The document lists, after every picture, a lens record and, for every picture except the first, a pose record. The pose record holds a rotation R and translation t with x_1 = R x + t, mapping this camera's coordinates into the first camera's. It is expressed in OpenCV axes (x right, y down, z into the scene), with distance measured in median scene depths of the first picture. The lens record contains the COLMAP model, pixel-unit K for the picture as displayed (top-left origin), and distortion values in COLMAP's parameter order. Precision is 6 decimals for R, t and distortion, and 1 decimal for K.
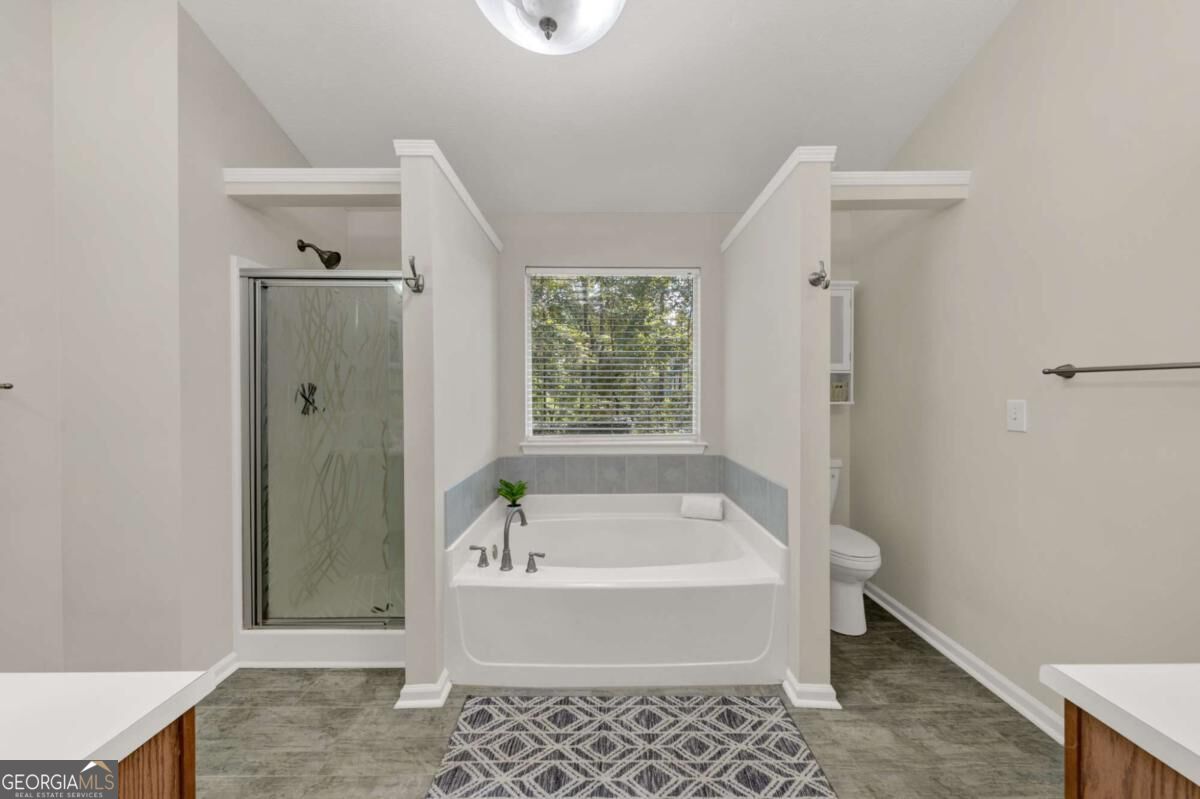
lens RADIAL K [[385.0, 0, 598.2], [0, 385.0, 395.1], [0, 0, 1]] dist [0.002392, 0.000011]
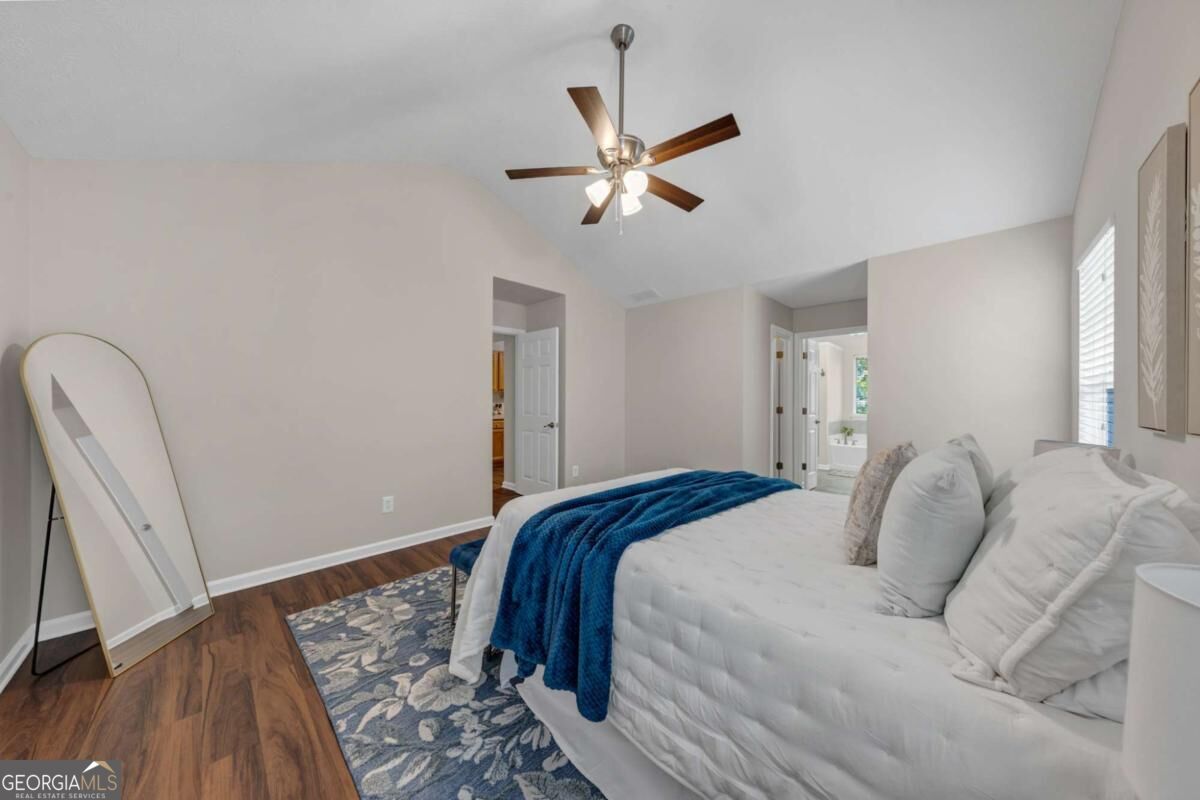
lens RADIAL K [[385.0, 0, 601.0], [0, 385.0, 400.5], [0, 0, 1]] dist [0.002392, 0.000011]
pose [[0.708402, 0.007600, -0.705768, 0.645945], [-0.017604, 0.999821, -0.006904, 0.074046], [0.705590, 0.017315, 0.708409, -3.009556]]
